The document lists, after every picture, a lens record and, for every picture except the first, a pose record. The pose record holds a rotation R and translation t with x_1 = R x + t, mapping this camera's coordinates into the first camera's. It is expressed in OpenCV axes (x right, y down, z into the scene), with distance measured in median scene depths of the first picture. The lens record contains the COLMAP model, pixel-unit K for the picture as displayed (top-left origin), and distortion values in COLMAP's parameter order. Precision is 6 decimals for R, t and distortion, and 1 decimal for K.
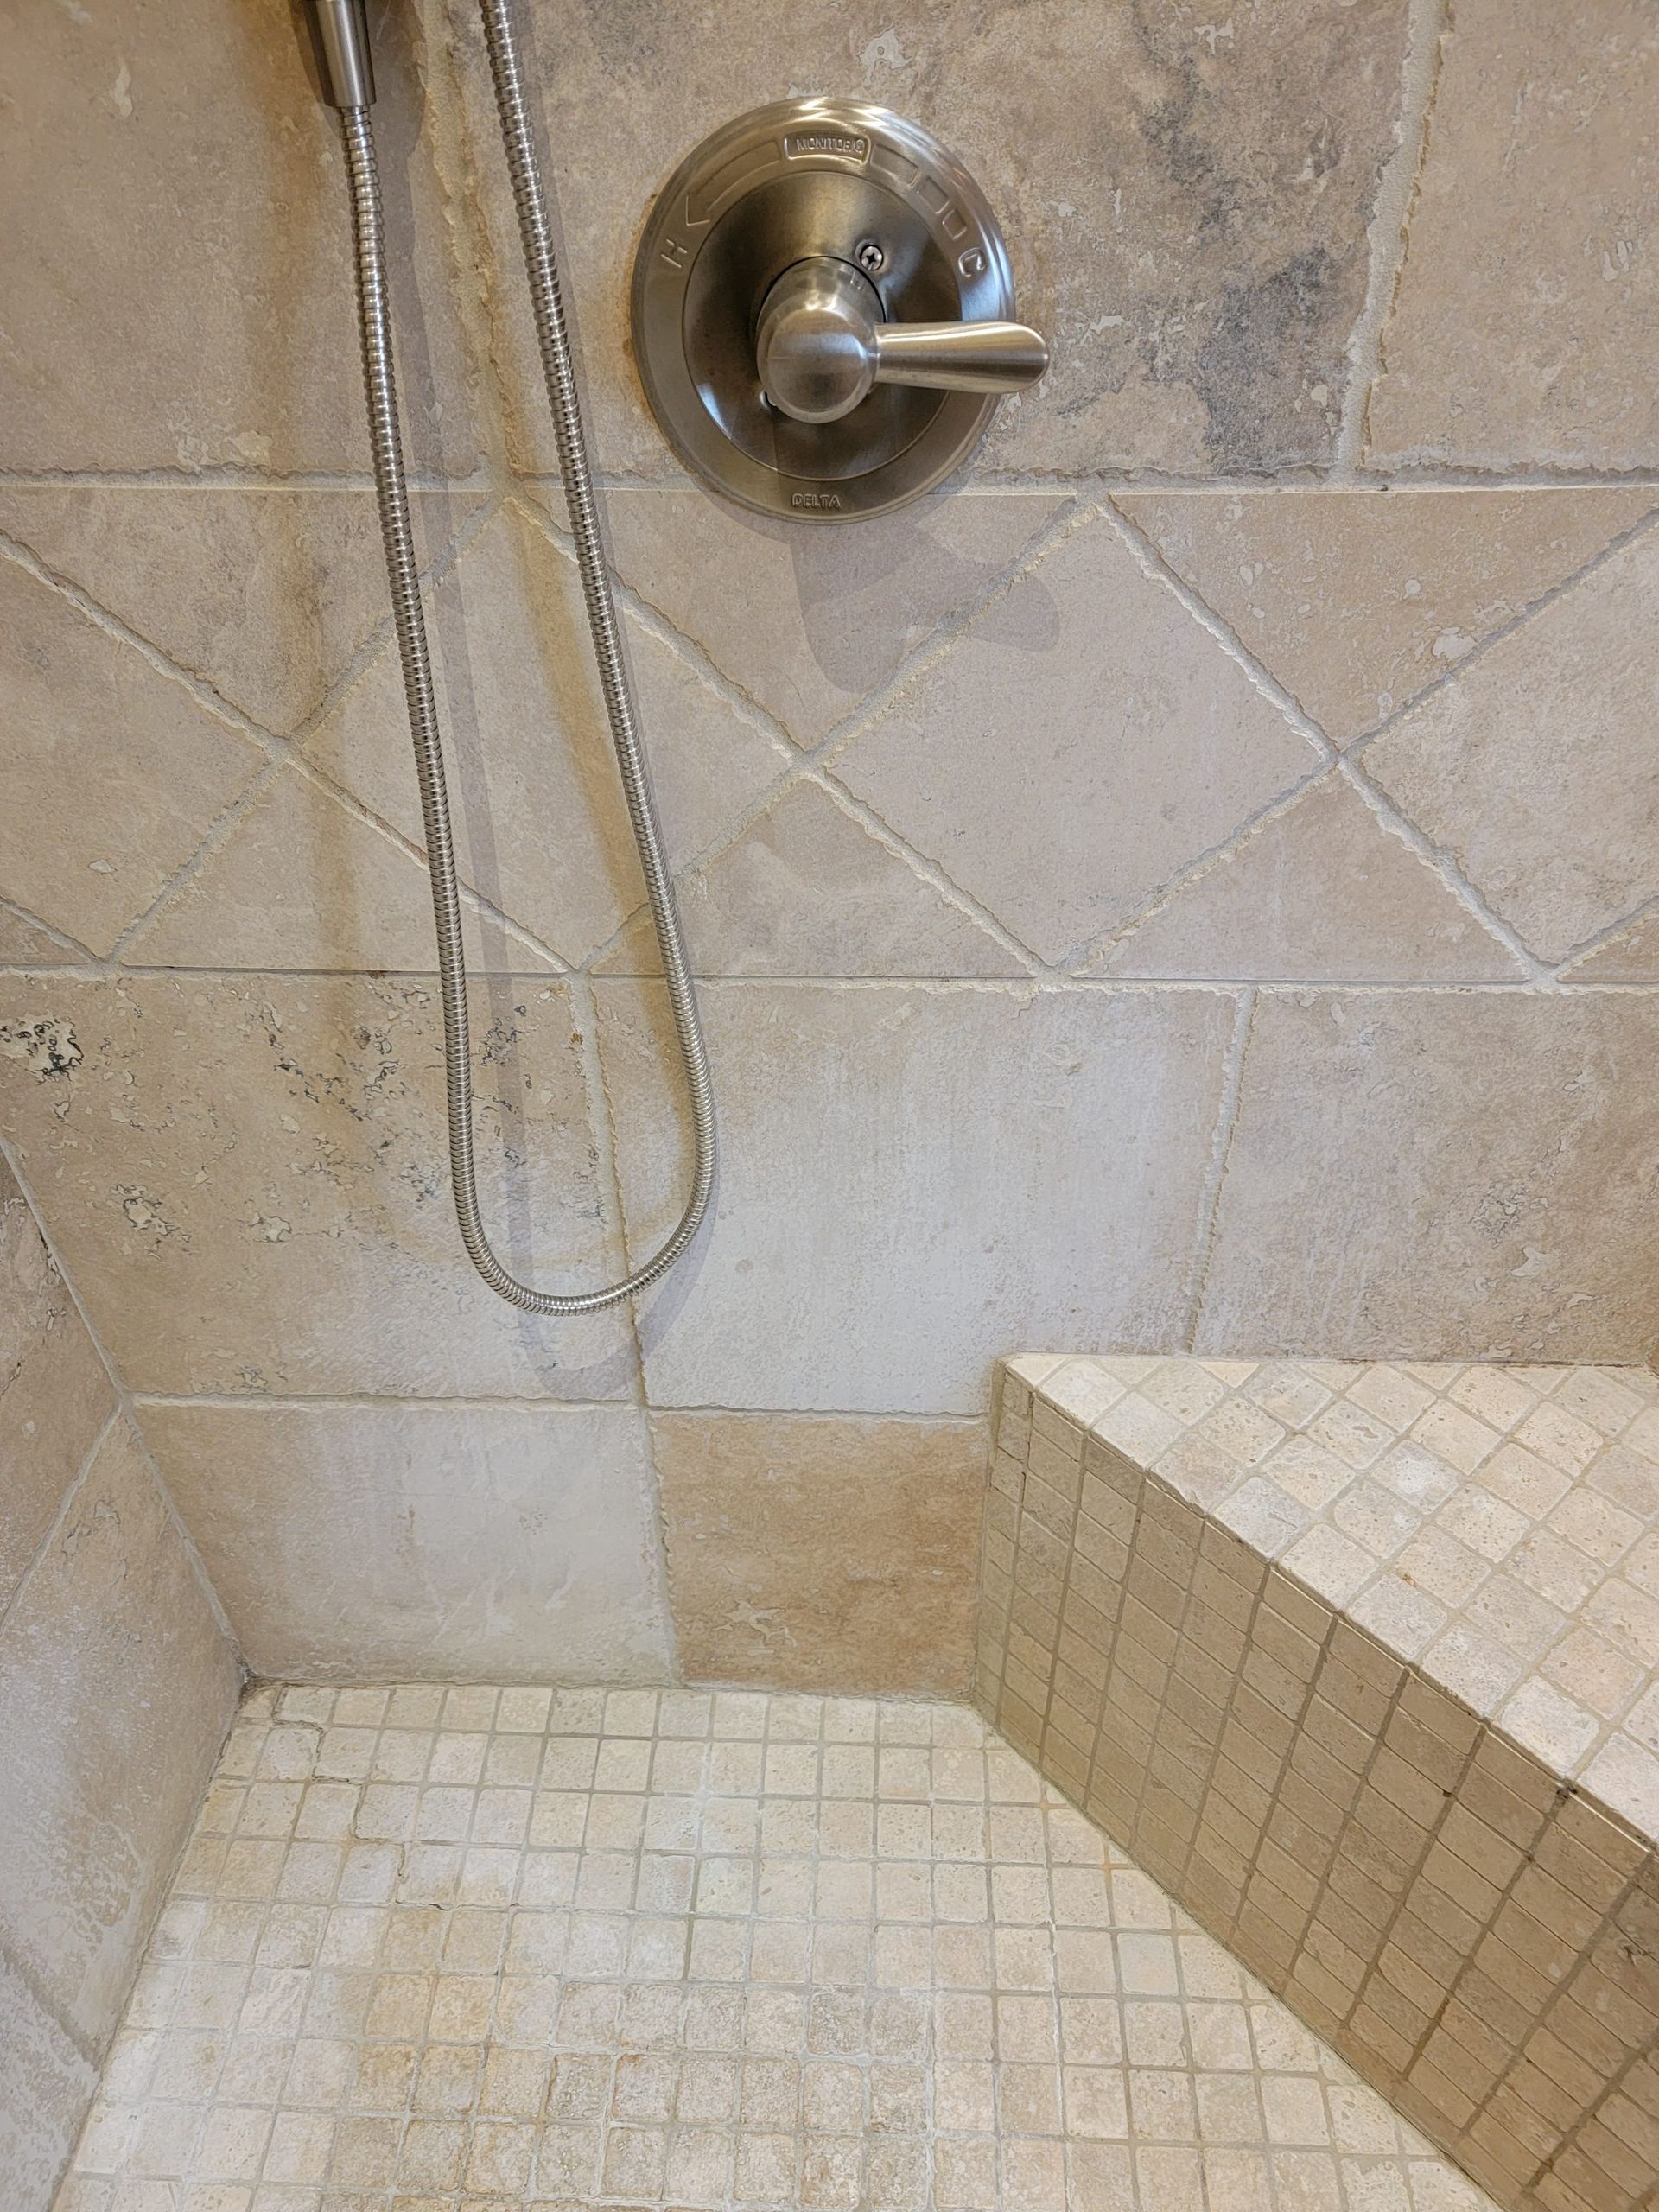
lens RADIAL K [[1555.8, 0, 836.0], [0, 1555.8, 1119.6], [0, 0, 1]] dist [0.057935, -0.047125]
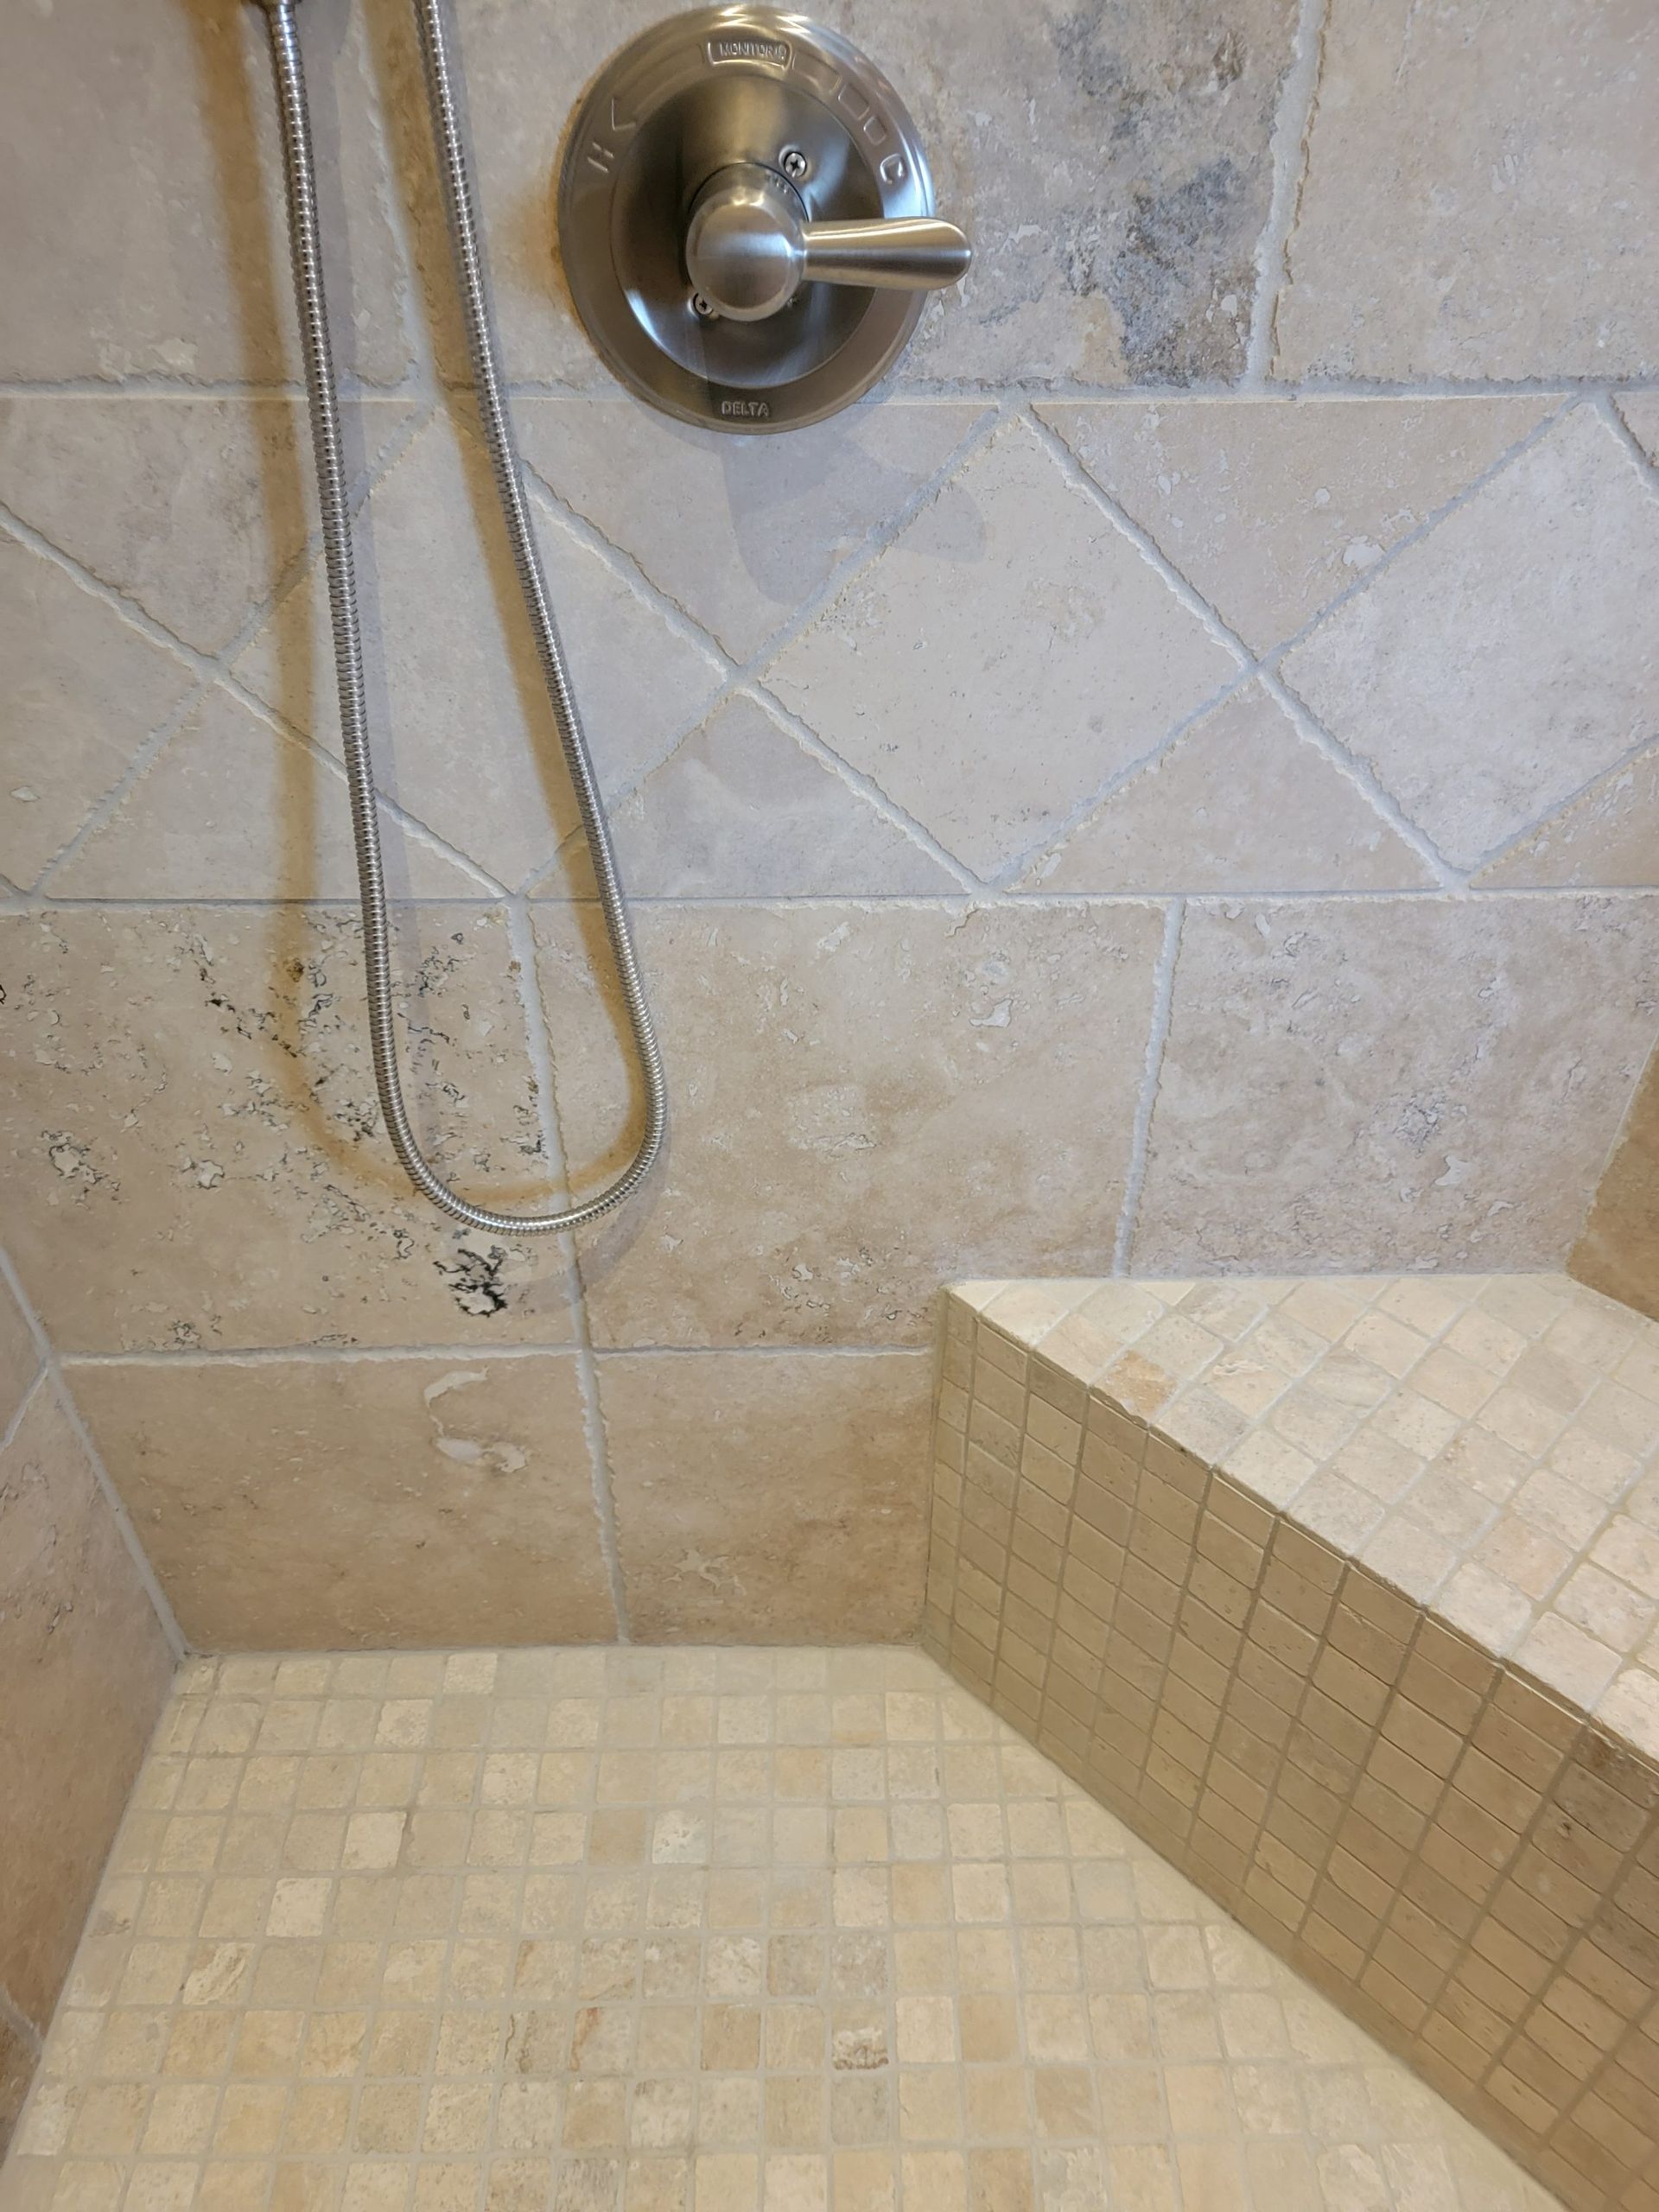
lens RADIAL K [[1555.8, 0, 851.9], [0, 1555.8, 1095.9], [0, 0, 1]] dist [0.057935, -0.047125]
pose [[0.998182, -0.023762, 0.055388, -0.008301], [0.024891, 0.999495, -0.019772, 0.055669], [-0.054891, 0.021115, 0.998269, -0.008320]]
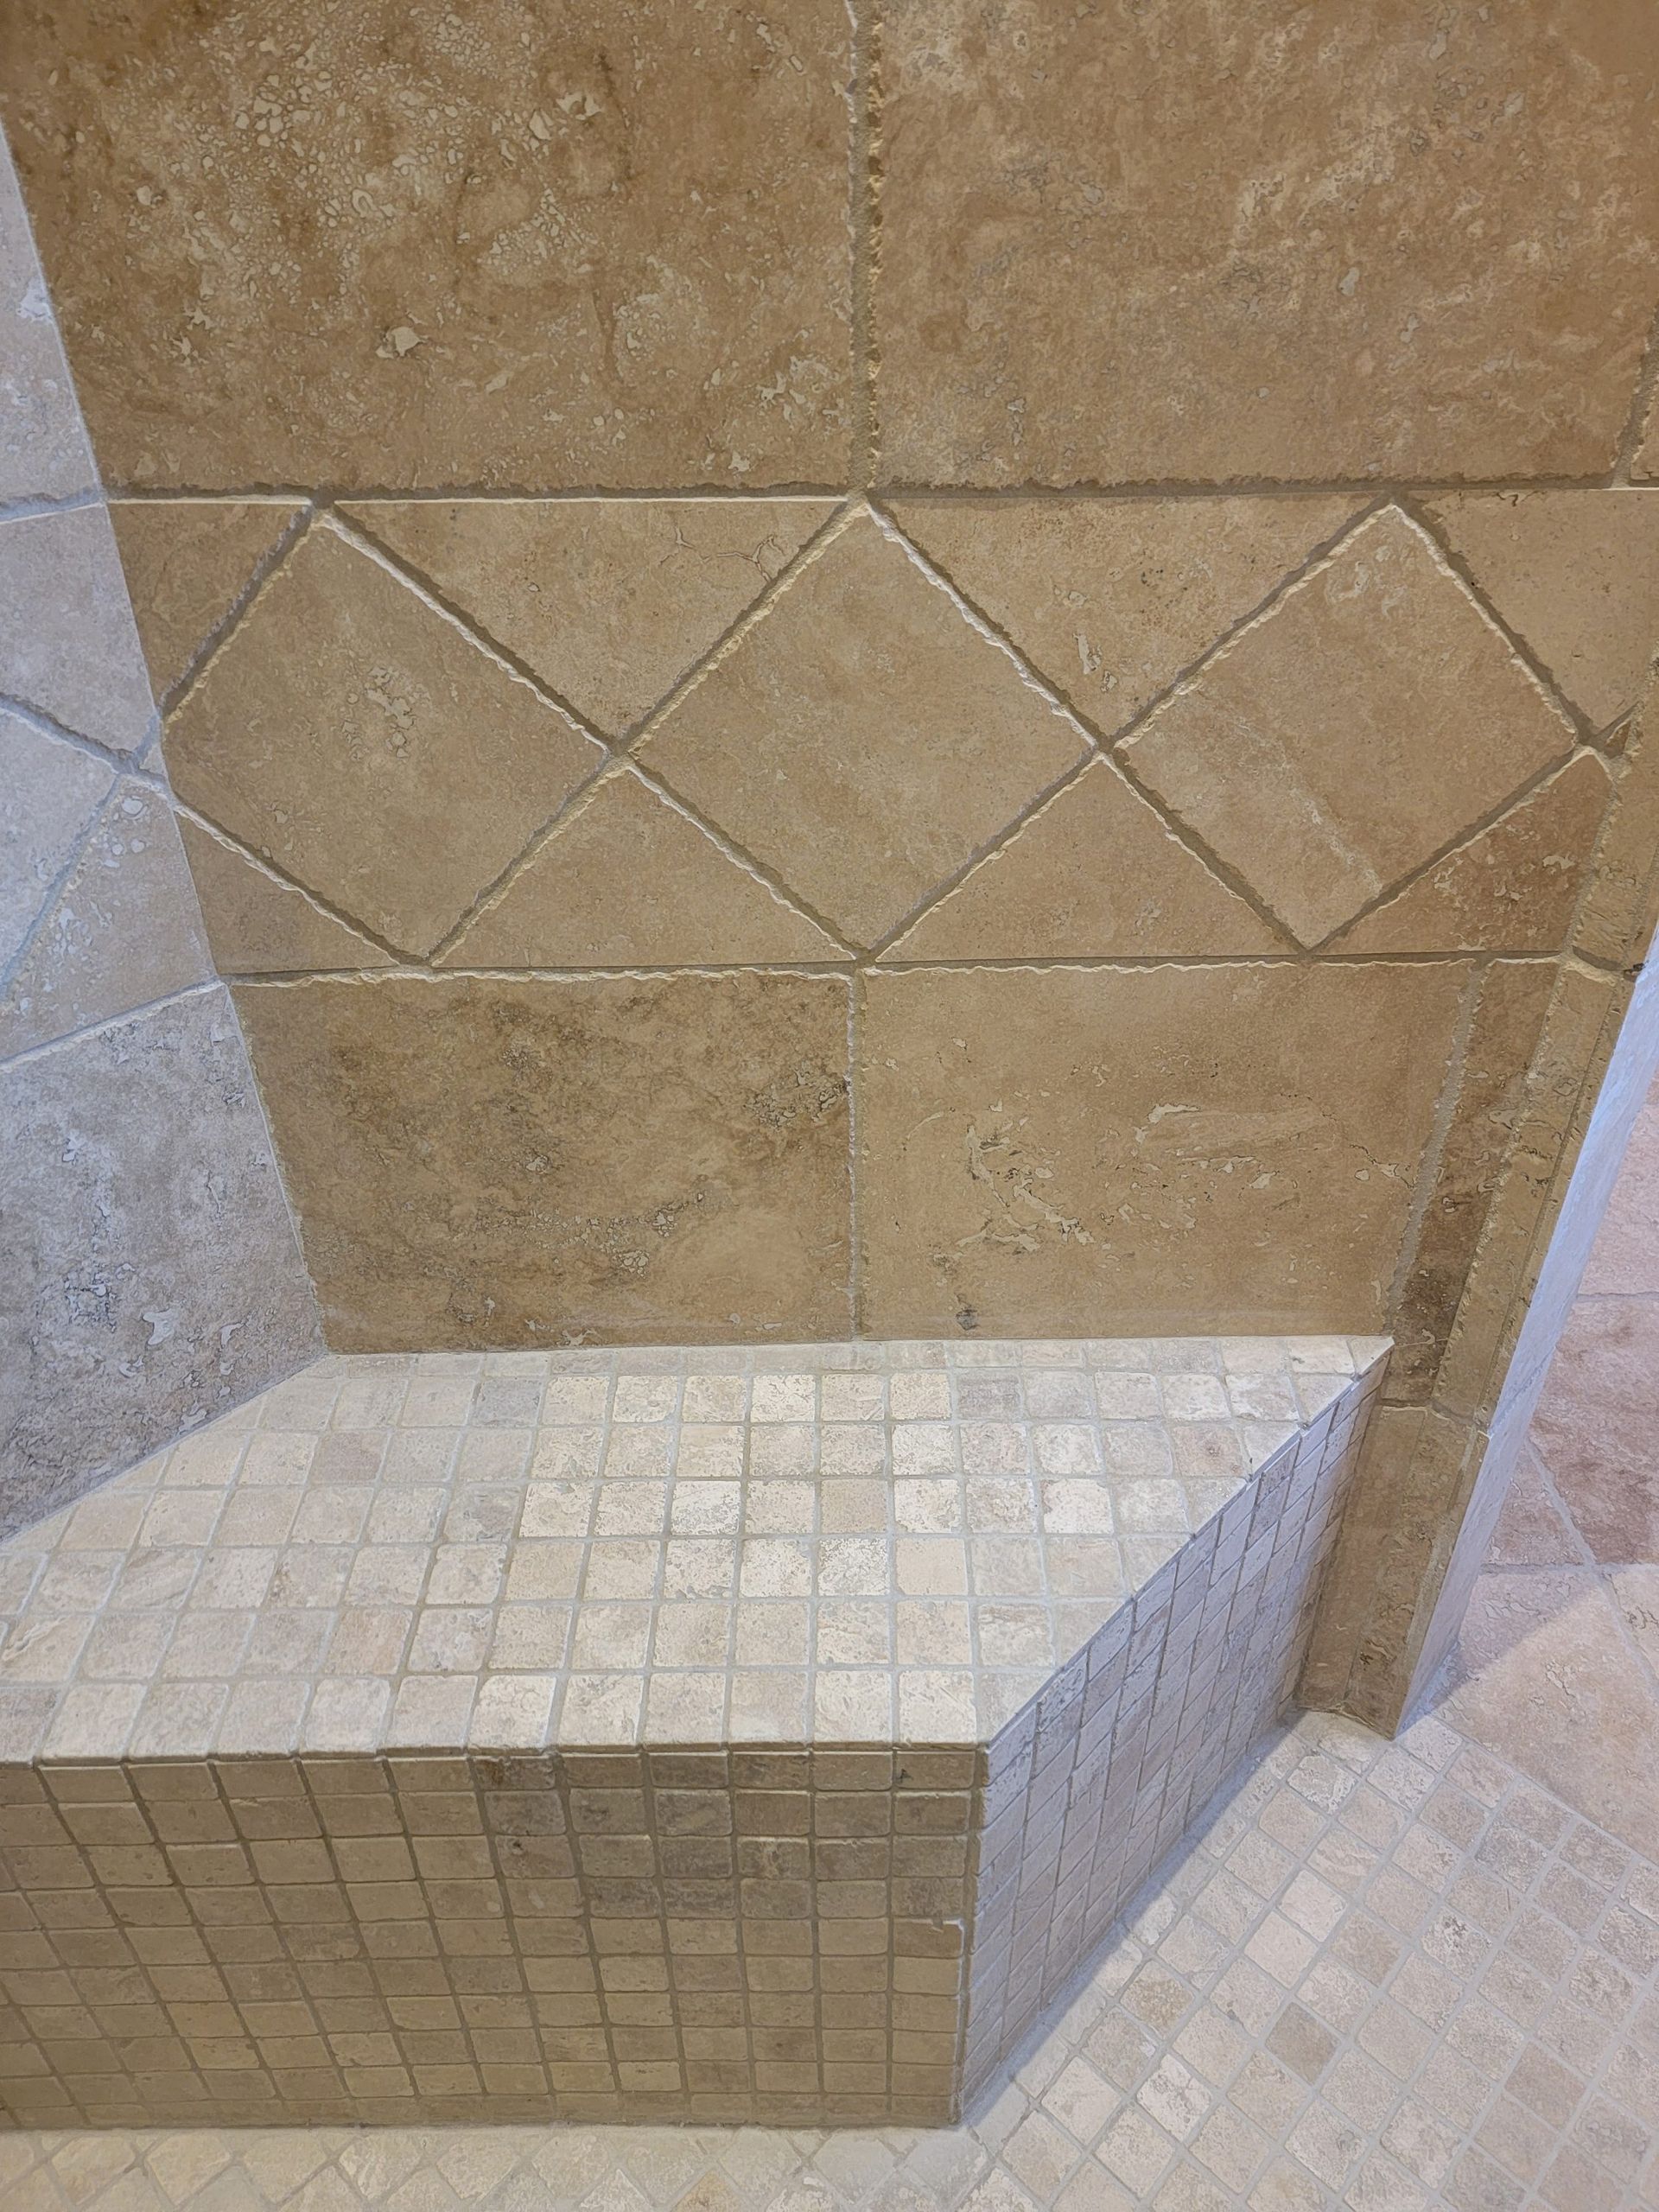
lens RADIAL K [[1555.8, 0, 857.6], [0, 1555.8, 1113.9], [0, 0, 1]] dist [0.057935, -0.047125]
pose [[0.672131, -0.425169, 0.606194, 0.207279], [0.472949, 0.876448, 0.090325, 0.099576], [-0.569701, 0.225988, 0.790171, -0.073360]]
